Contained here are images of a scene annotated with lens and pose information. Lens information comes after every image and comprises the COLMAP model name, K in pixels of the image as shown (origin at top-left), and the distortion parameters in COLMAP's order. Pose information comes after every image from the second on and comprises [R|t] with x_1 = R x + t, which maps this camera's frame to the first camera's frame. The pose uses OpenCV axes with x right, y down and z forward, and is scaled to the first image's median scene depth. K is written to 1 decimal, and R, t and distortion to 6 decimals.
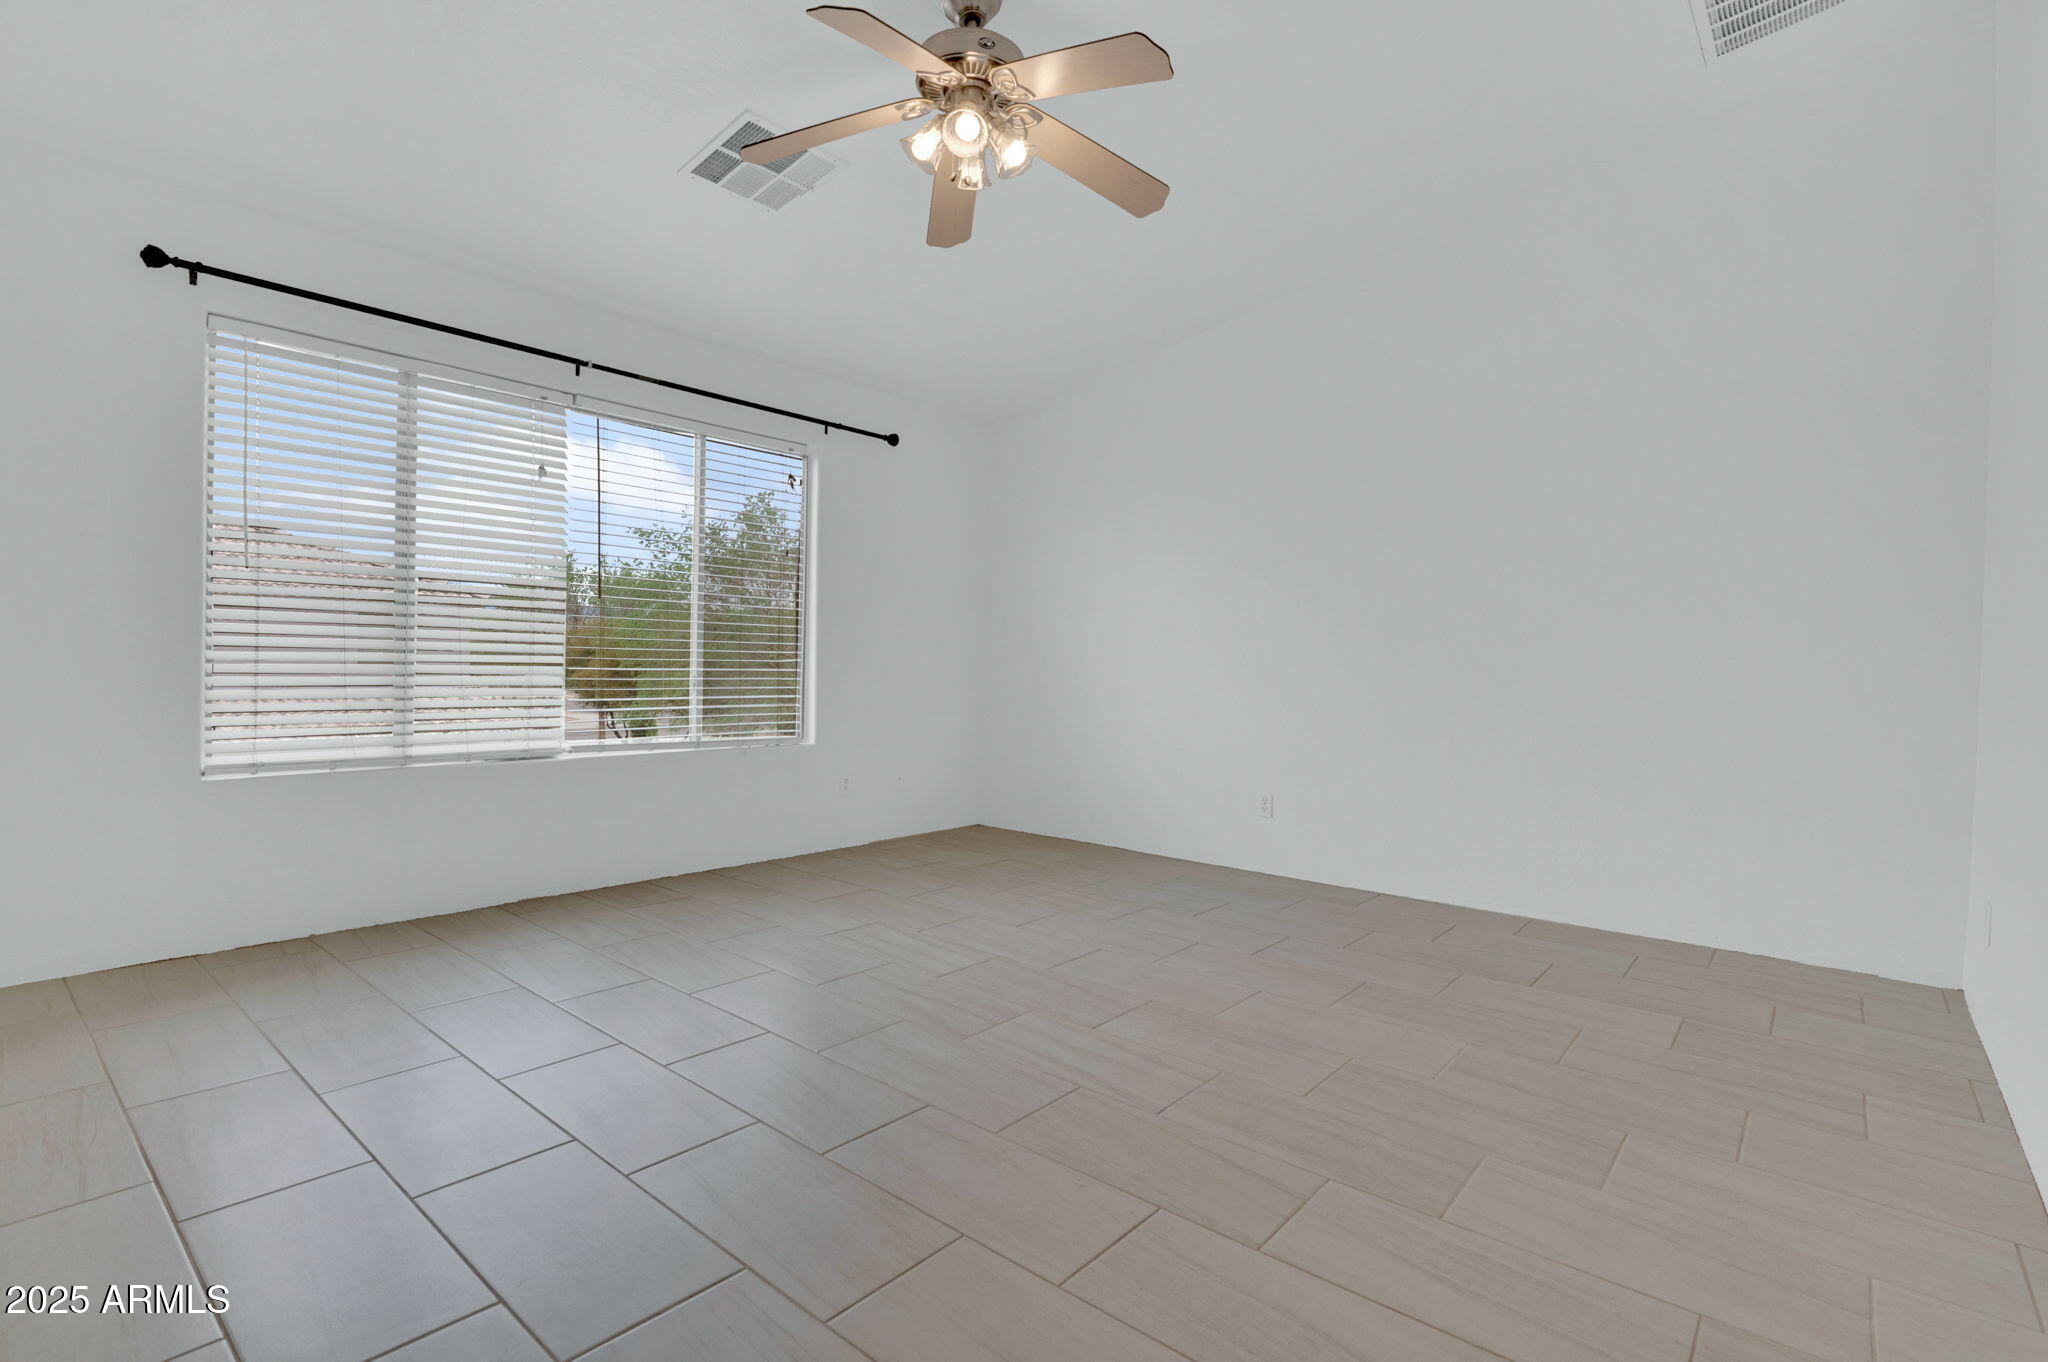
lens RADIAL K [[953.0, 0, 1024.0], [0, 953.0, 681.0], [0, 0, 1]] dist [0.000829, -0.000001]
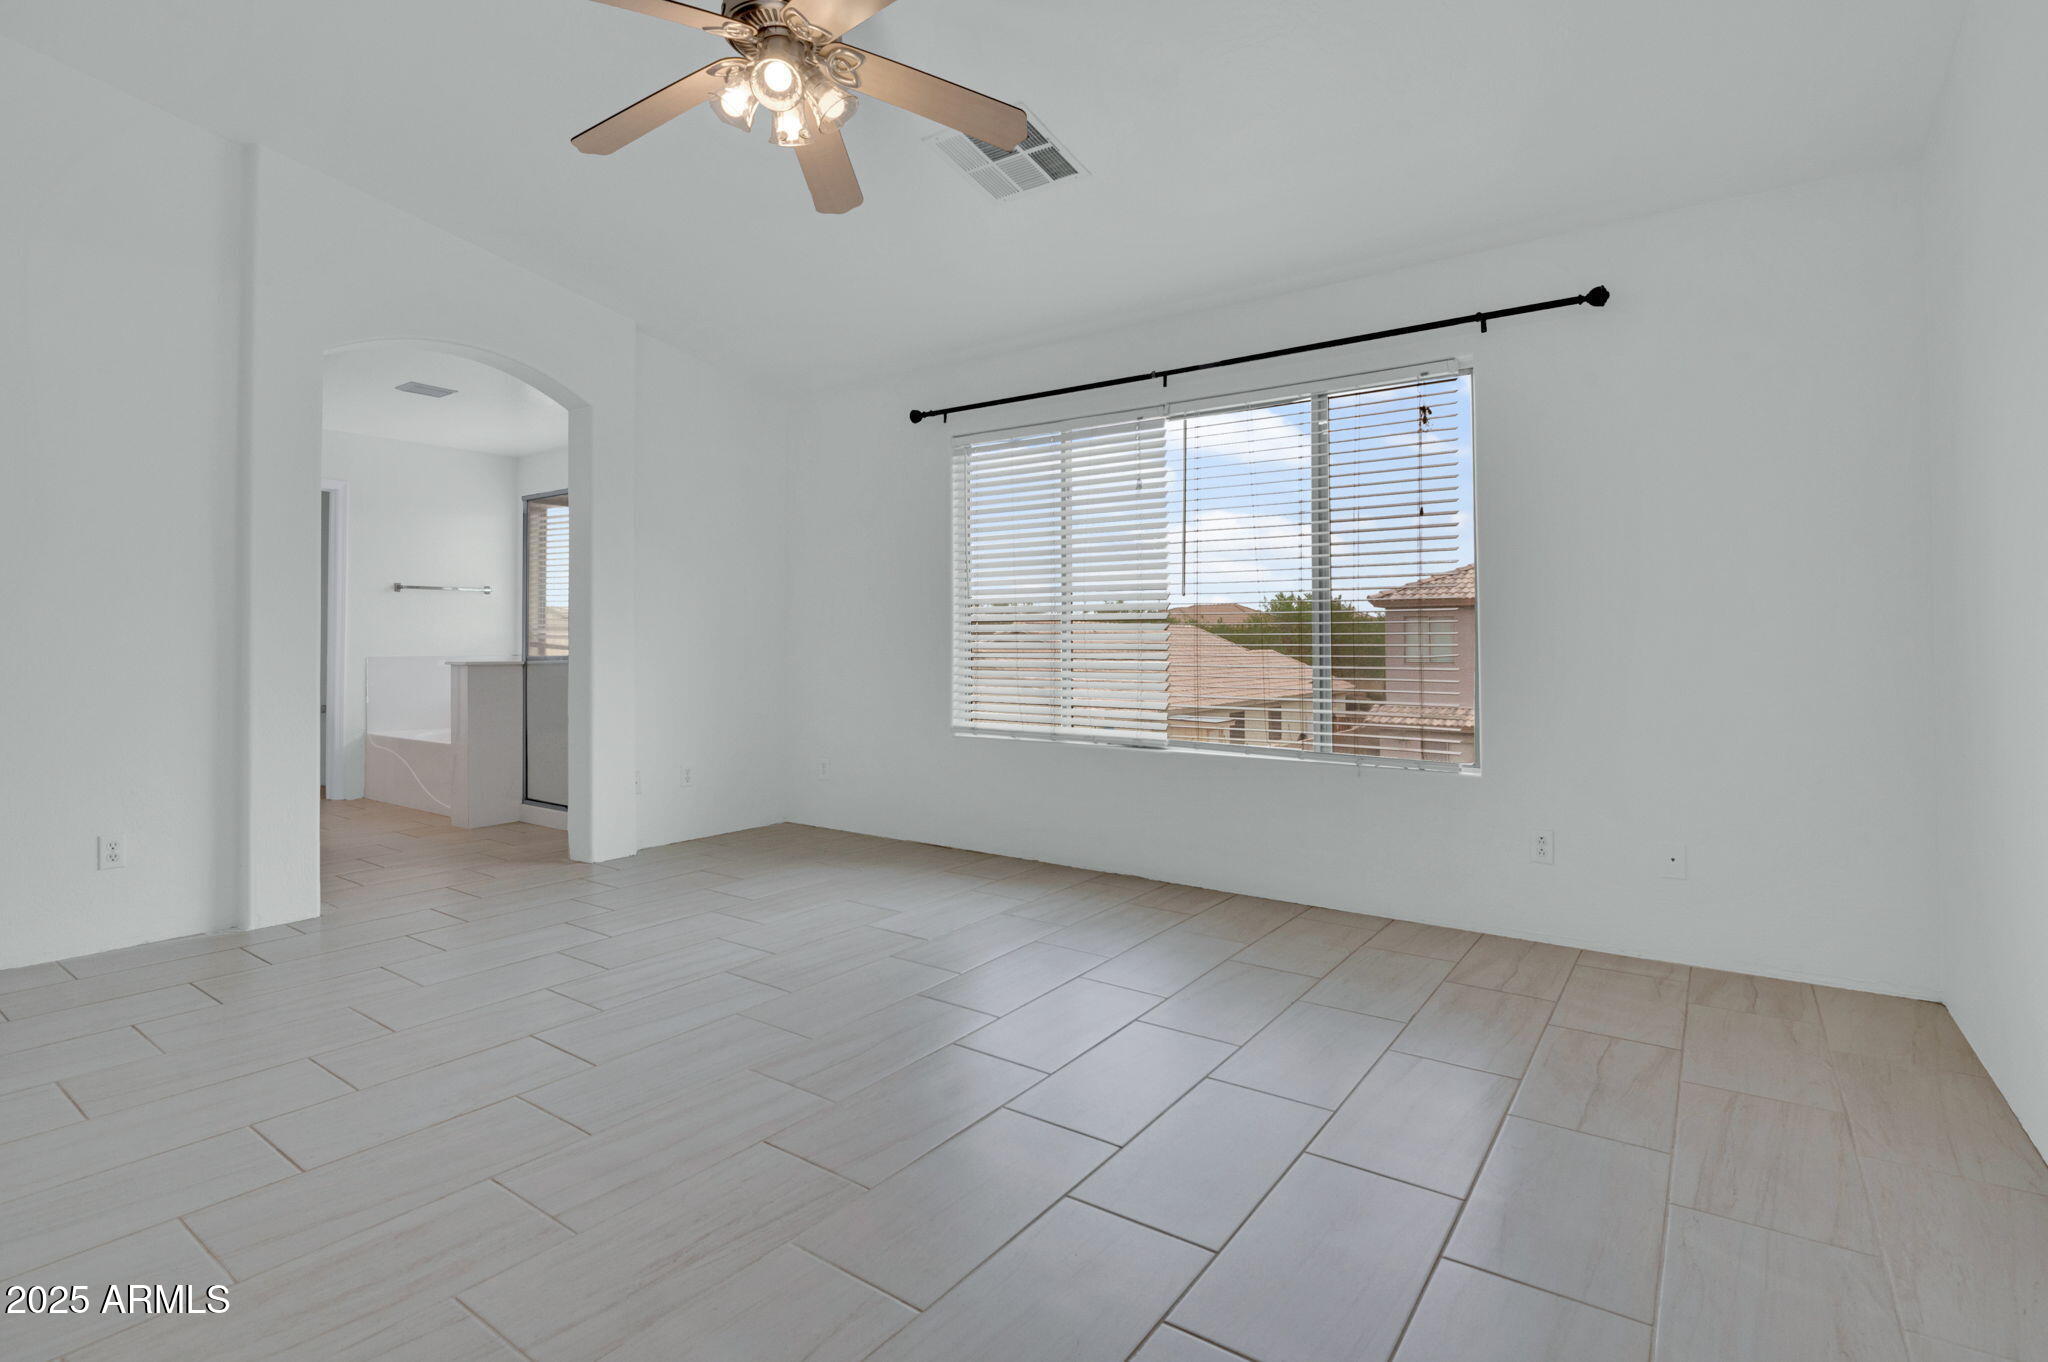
lens RADIAL K [[977.3, 0, 1022.1], [0, 977.3, 647.0], [0, 0, 1]] dist [-0.005694, -0.000781]
pose [[0.087156, -0.007166, -0.996169, 0.595153], [-0.019115, 0.999778, -0.008865, -0.021624], [0.996011, 0.019815, 0.087000, 0.770639]]
